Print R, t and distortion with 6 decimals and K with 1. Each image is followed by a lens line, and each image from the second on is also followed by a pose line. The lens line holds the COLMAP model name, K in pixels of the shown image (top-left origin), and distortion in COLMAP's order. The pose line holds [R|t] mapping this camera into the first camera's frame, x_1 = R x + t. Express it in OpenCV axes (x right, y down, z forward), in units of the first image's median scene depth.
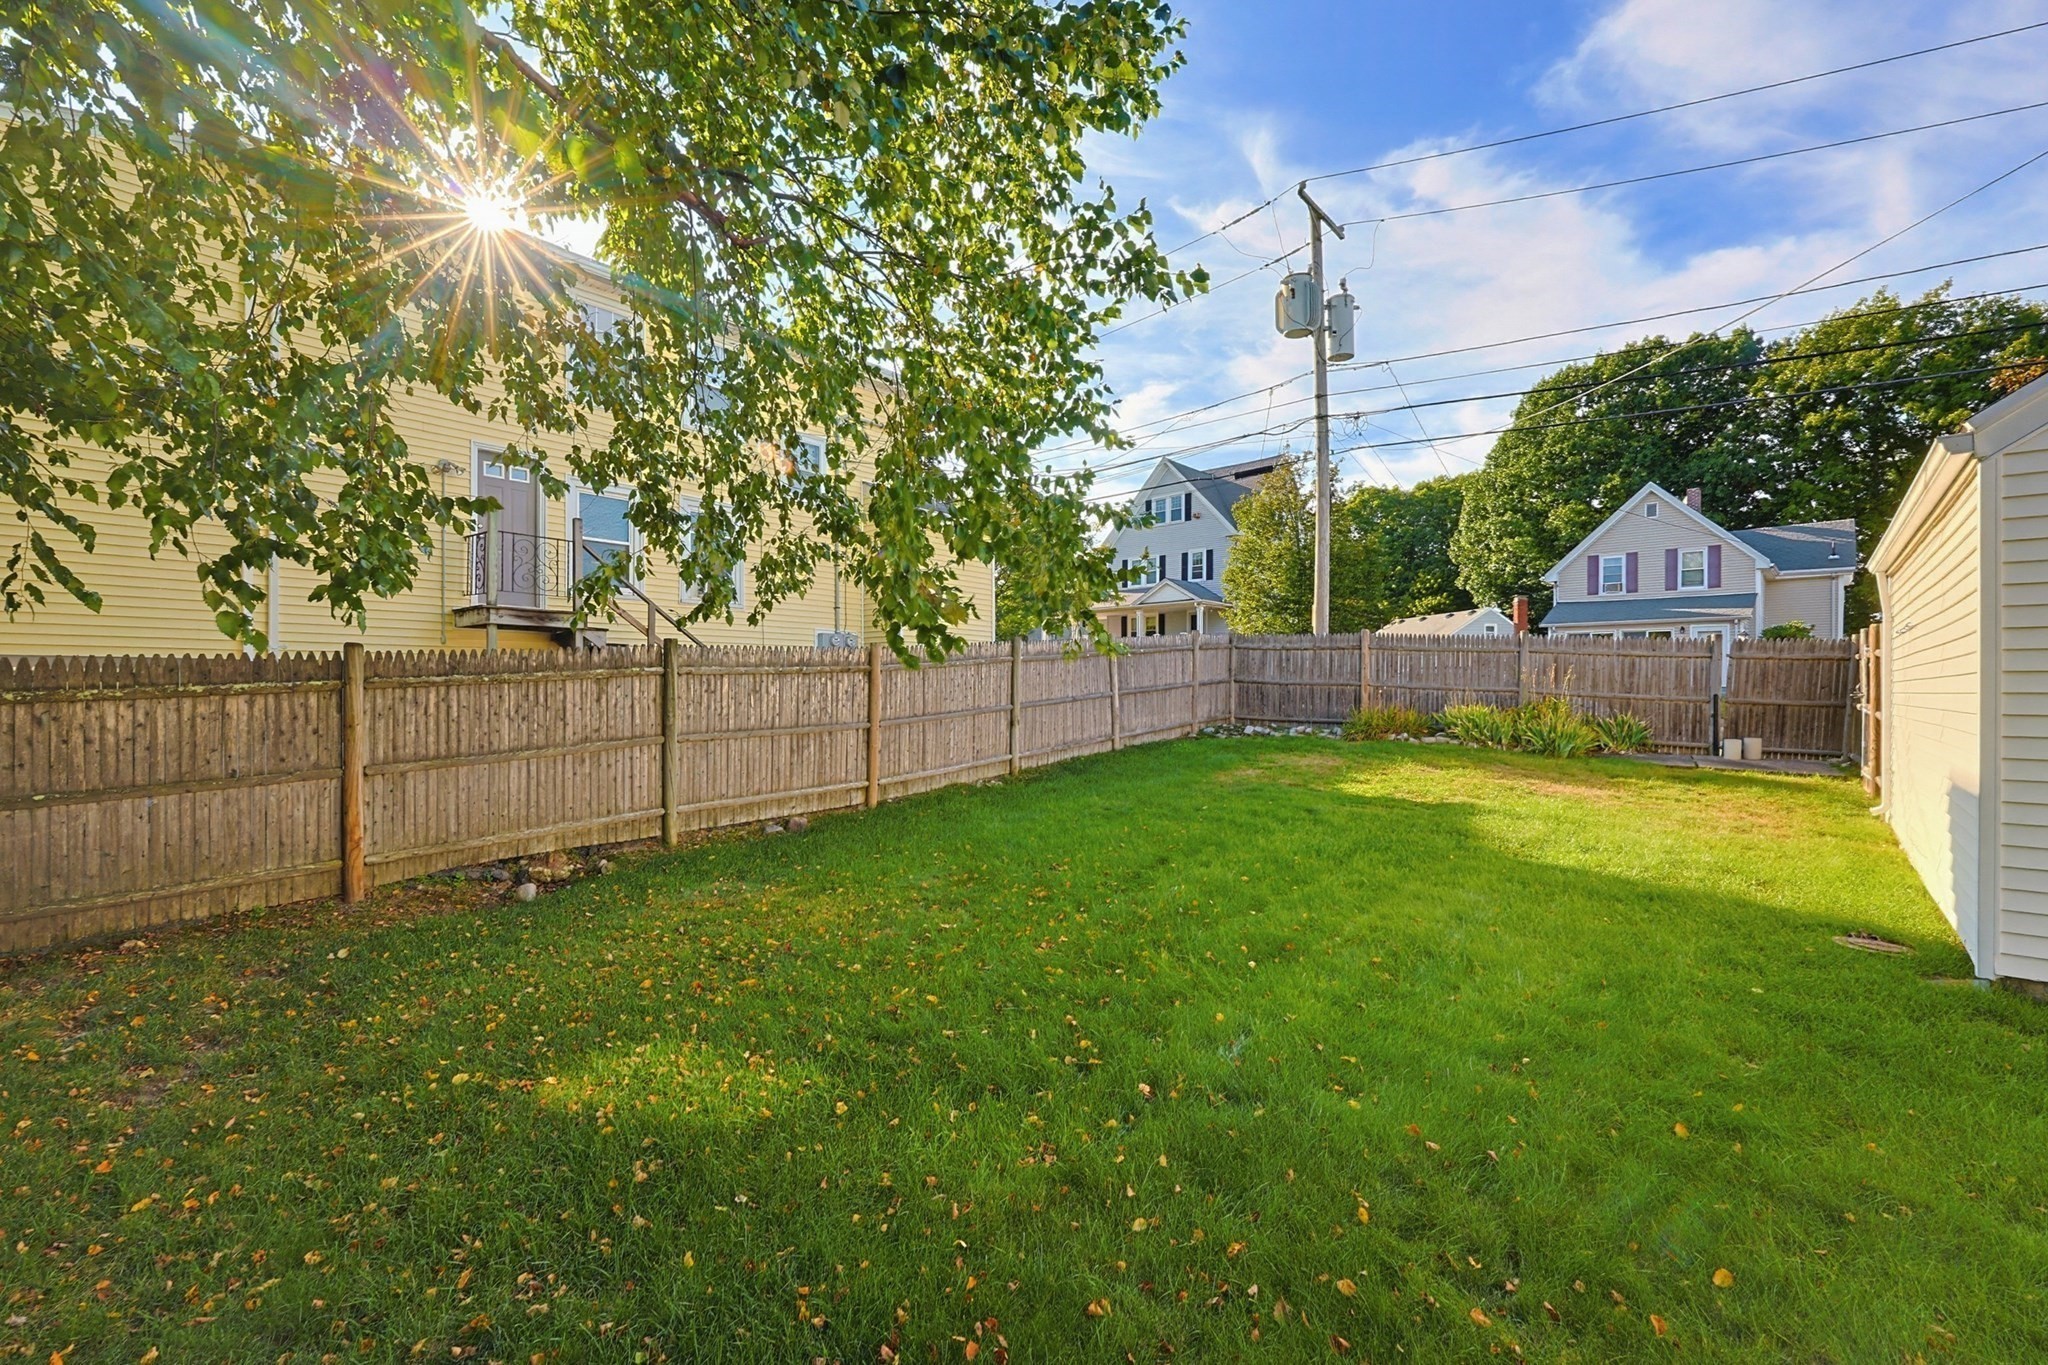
lens RADIAL K [[879.1, 0, 1024.6], [0, 879.1, 688.3], [0, 0, 1]] dist [0.002111, 0.000129]
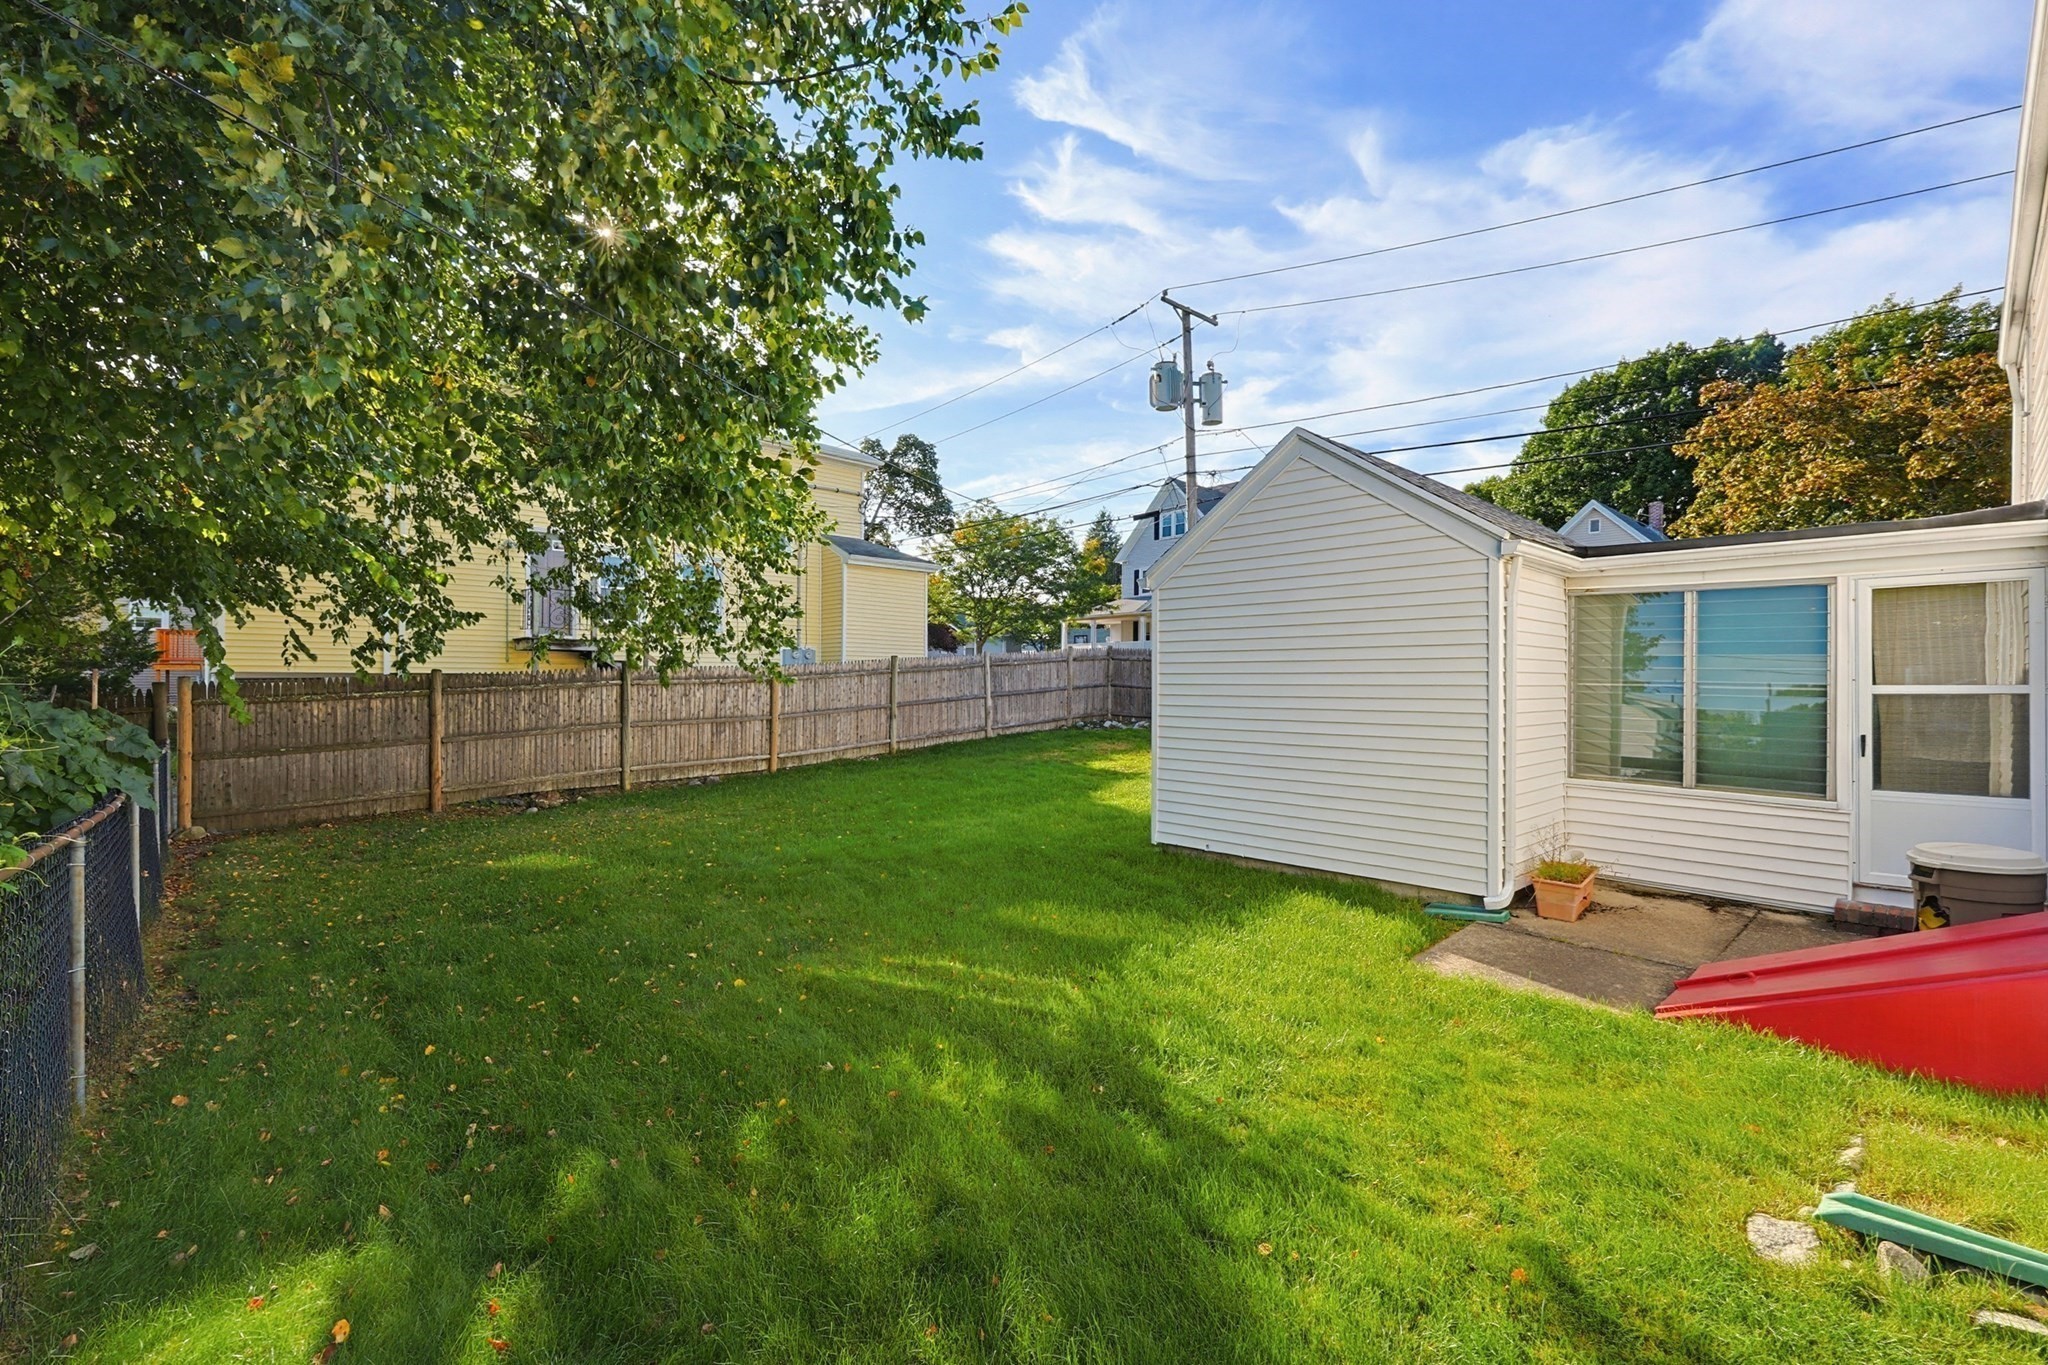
lens RADIAL K [[868.3, 0, 1033.8], [0, 868.3, 681.5], [0, 0, 1]] dist [-0.000782, 0.000073]
pose [[0.995070, -0.007241, -0.098907, 0.456494], [0.005979, 0.999897, -0.013049, 0.003094], [0.098991, 0.012393, 0.995011, -0.468423]]
